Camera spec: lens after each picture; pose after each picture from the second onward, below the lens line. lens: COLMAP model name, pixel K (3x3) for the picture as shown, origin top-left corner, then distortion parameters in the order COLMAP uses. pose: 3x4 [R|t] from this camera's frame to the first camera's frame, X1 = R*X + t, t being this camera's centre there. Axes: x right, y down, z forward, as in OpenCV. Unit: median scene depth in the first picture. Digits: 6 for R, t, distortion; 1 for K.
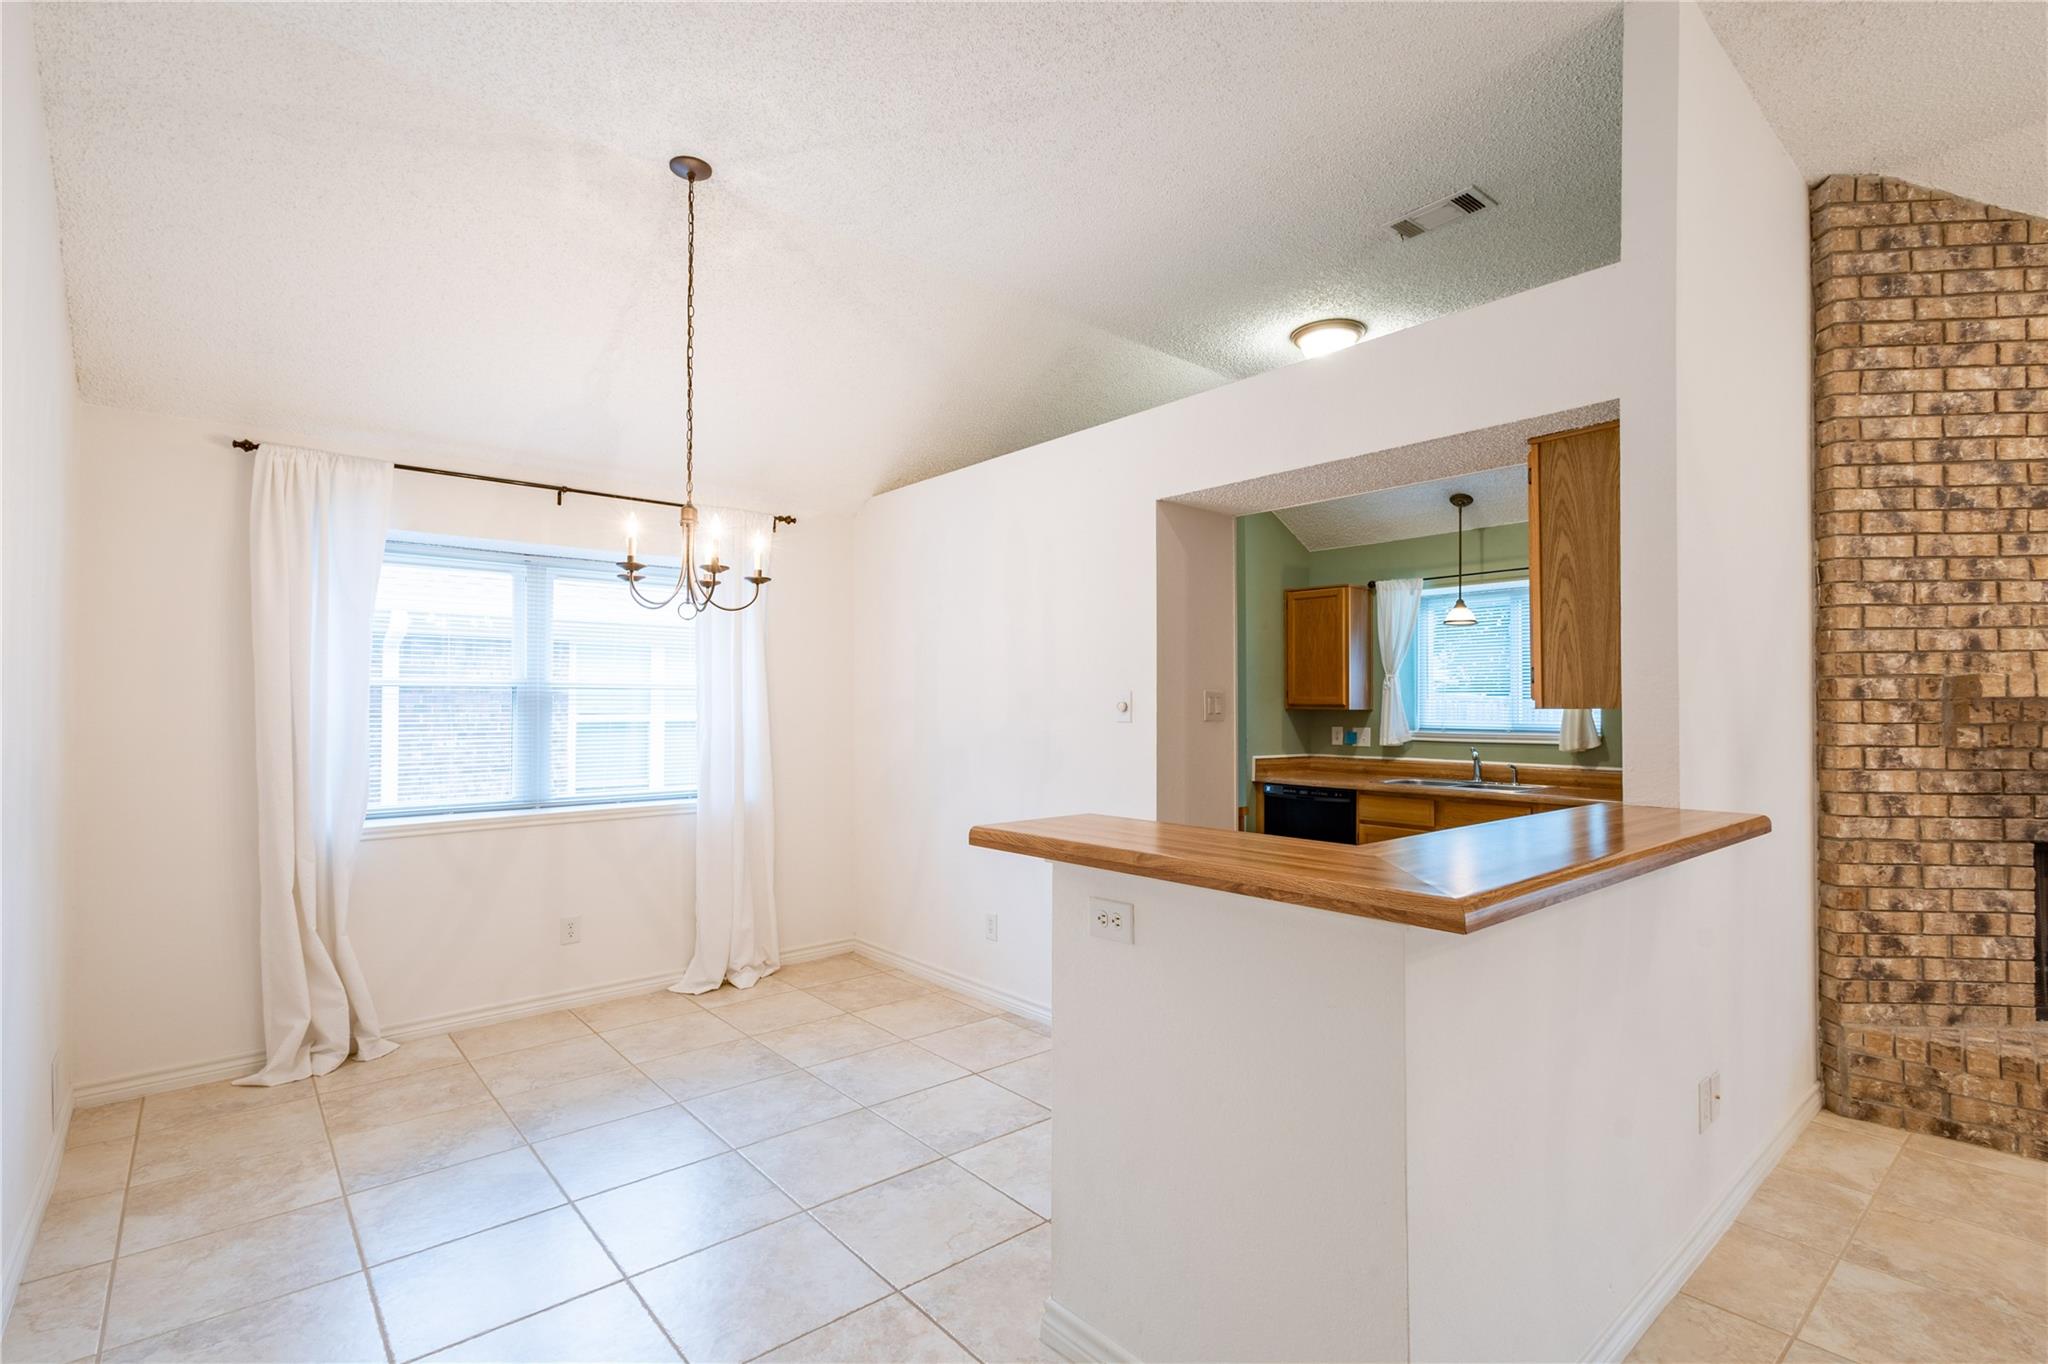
lens RADIAL K [[960.0, 0, 1015.4], [0, 960.0, 687.8], [0, 0, 1]] dist [0.000849, 0.000134]
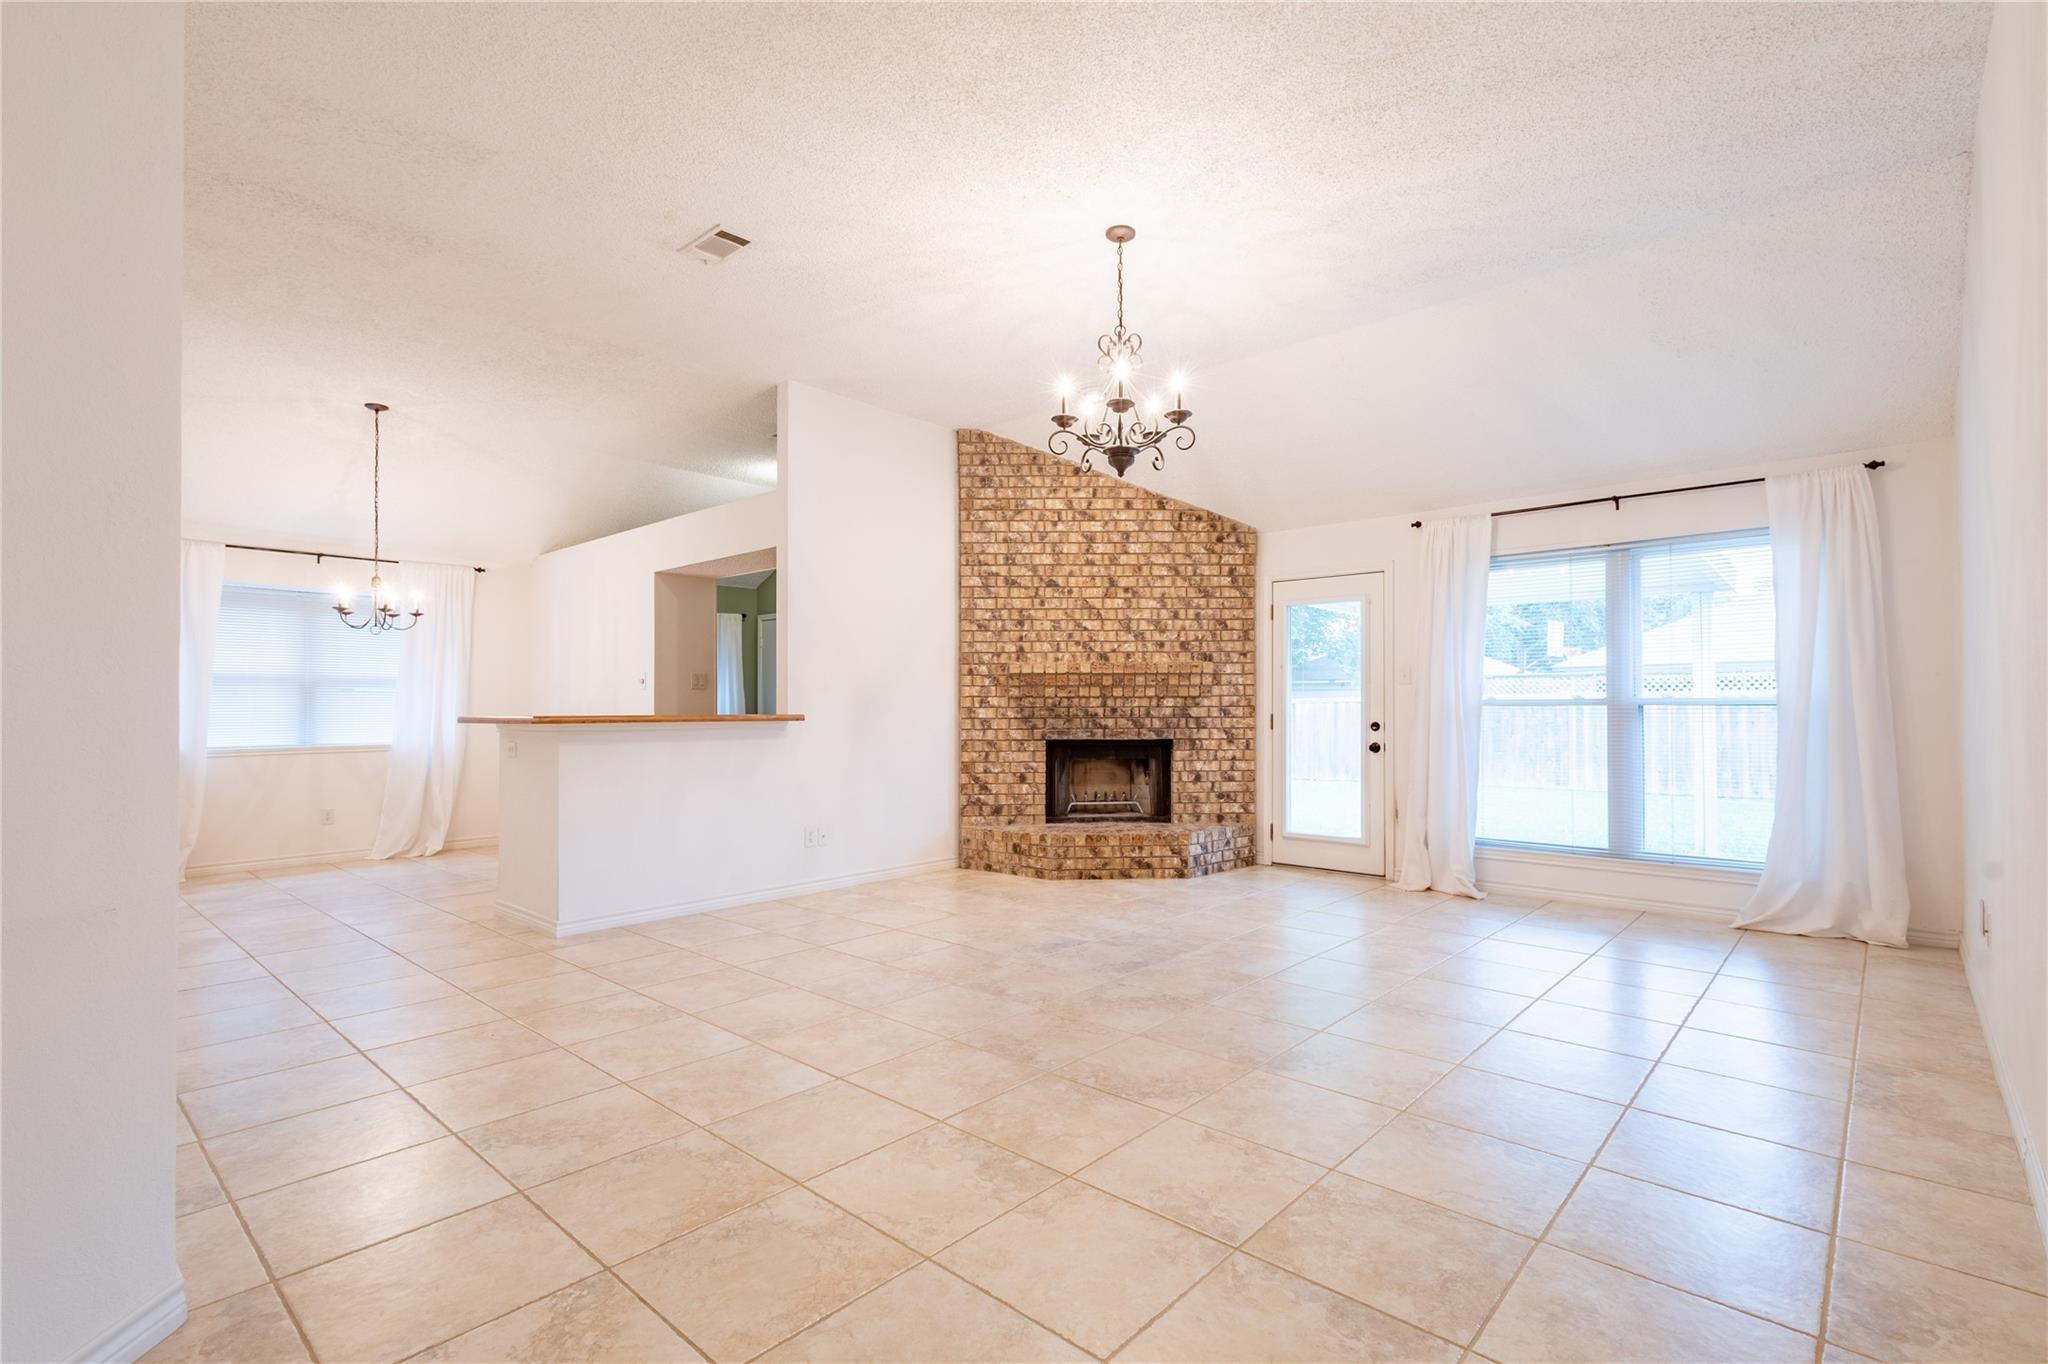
lens RADIAL K [[960.0, 0, 1034.3], [0, 960.0, 692.2], [0, 0, 1]] dist [0.000849, 0.000134]
pose [[0.990262, -0.003083, 0.139181, 0.723967], [0.002686, 0.999992, 0.003041, 0.044851], [-0.139189, -0.002637, 0.990262, -1.144942]]
